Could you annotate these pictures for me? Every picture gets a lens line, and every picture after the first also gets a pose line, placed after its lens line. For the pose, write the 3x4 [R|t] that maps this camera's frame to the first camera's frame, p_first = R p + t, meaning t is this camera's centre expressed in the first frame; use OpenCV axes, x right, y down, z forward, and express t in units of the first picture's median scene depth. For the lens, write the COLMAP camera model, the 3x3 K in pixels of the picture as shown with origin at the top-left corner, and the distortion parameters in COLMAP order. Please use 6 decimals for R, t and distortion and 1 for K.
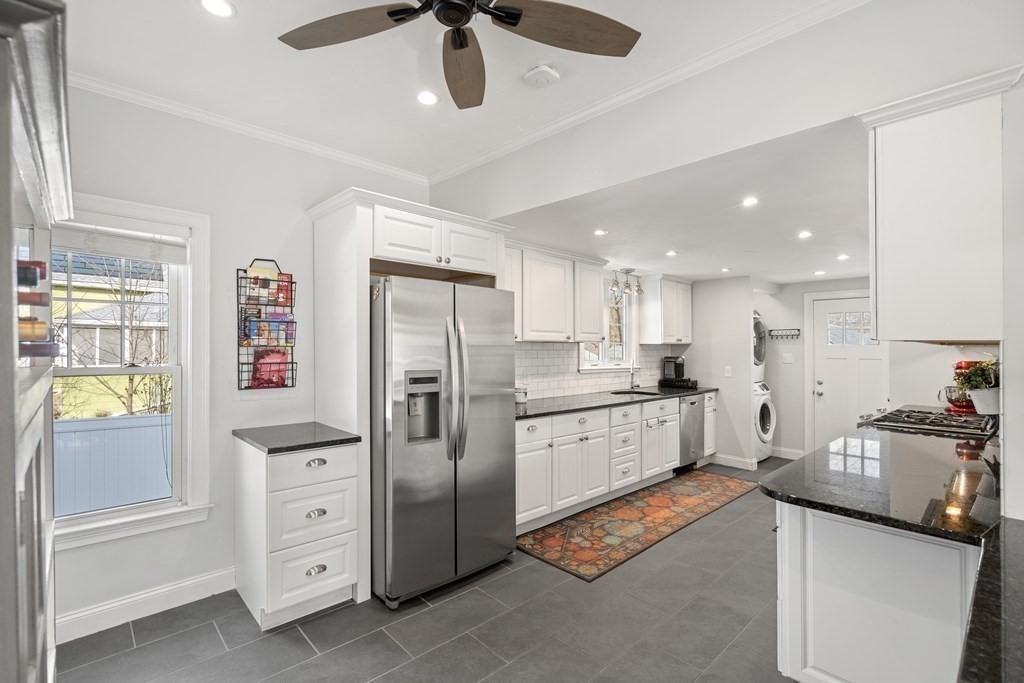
lens RADIAL K [[464.3, 0, 514.3], [0, 464.3, 331.0], [0, 0, 1]] dist [-0.002262, 0.001054]
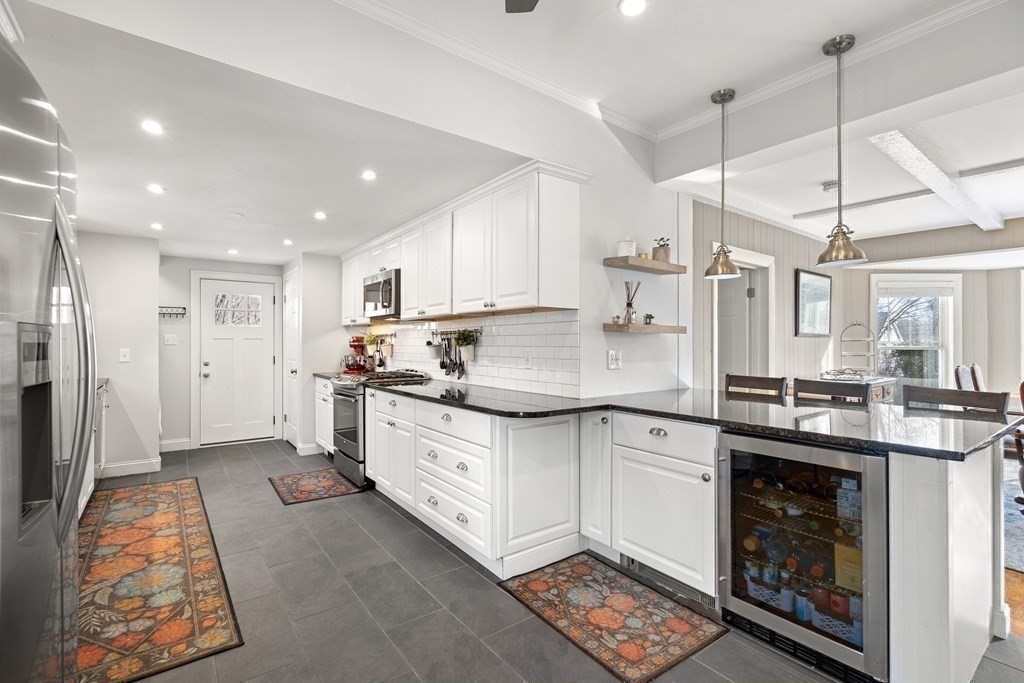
lens RADIAL K [[464.3, 0, 506.1], [0, 464.3, 332.4], [0, 0, 1]] dist [-0.002262, 0.001054]
pose [[0.128622, 0.015780, 0.991568, -0.332985], [-0.033473, 0.999373, -0.011562, 0.052679], [-0.991129, -0.031704, 0.129069, 0.378742]]
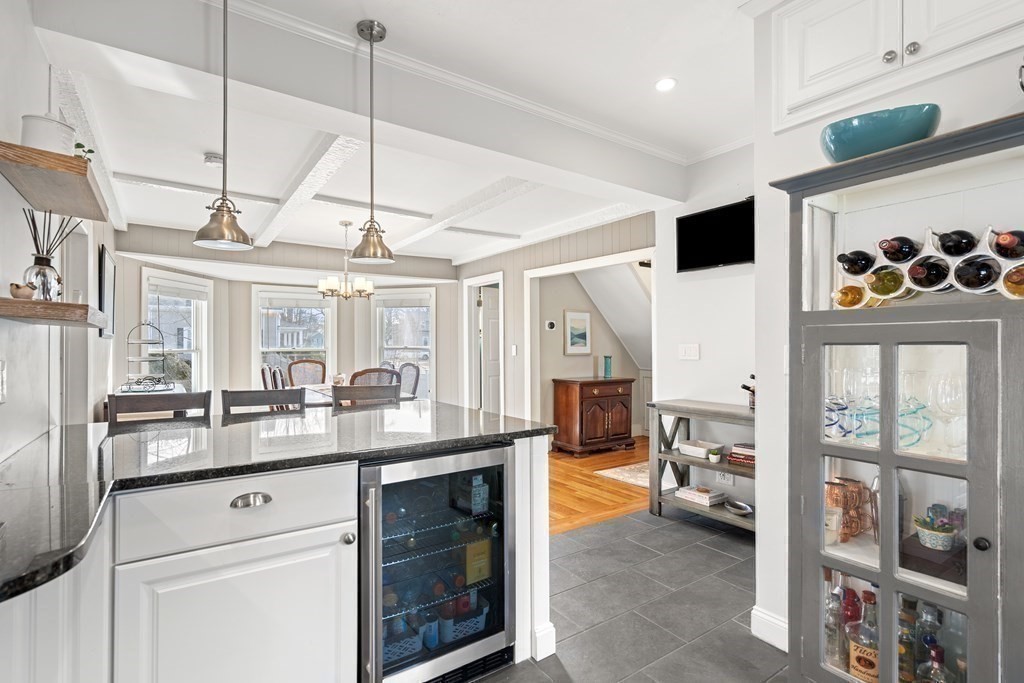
lens RADIAL K [[489.7, 0, 506.7], [0, 489.7, 347.5], [0, 0, 1]] dist [-0.003125, -0.001436]
pose [[-0.987780, -0.007288, 0.155684, 0.033403], [-0.012242, 0.999448, -0.030886, 0.063505], [-0.155373, -0.032415, -0.987324, 0.579190]]
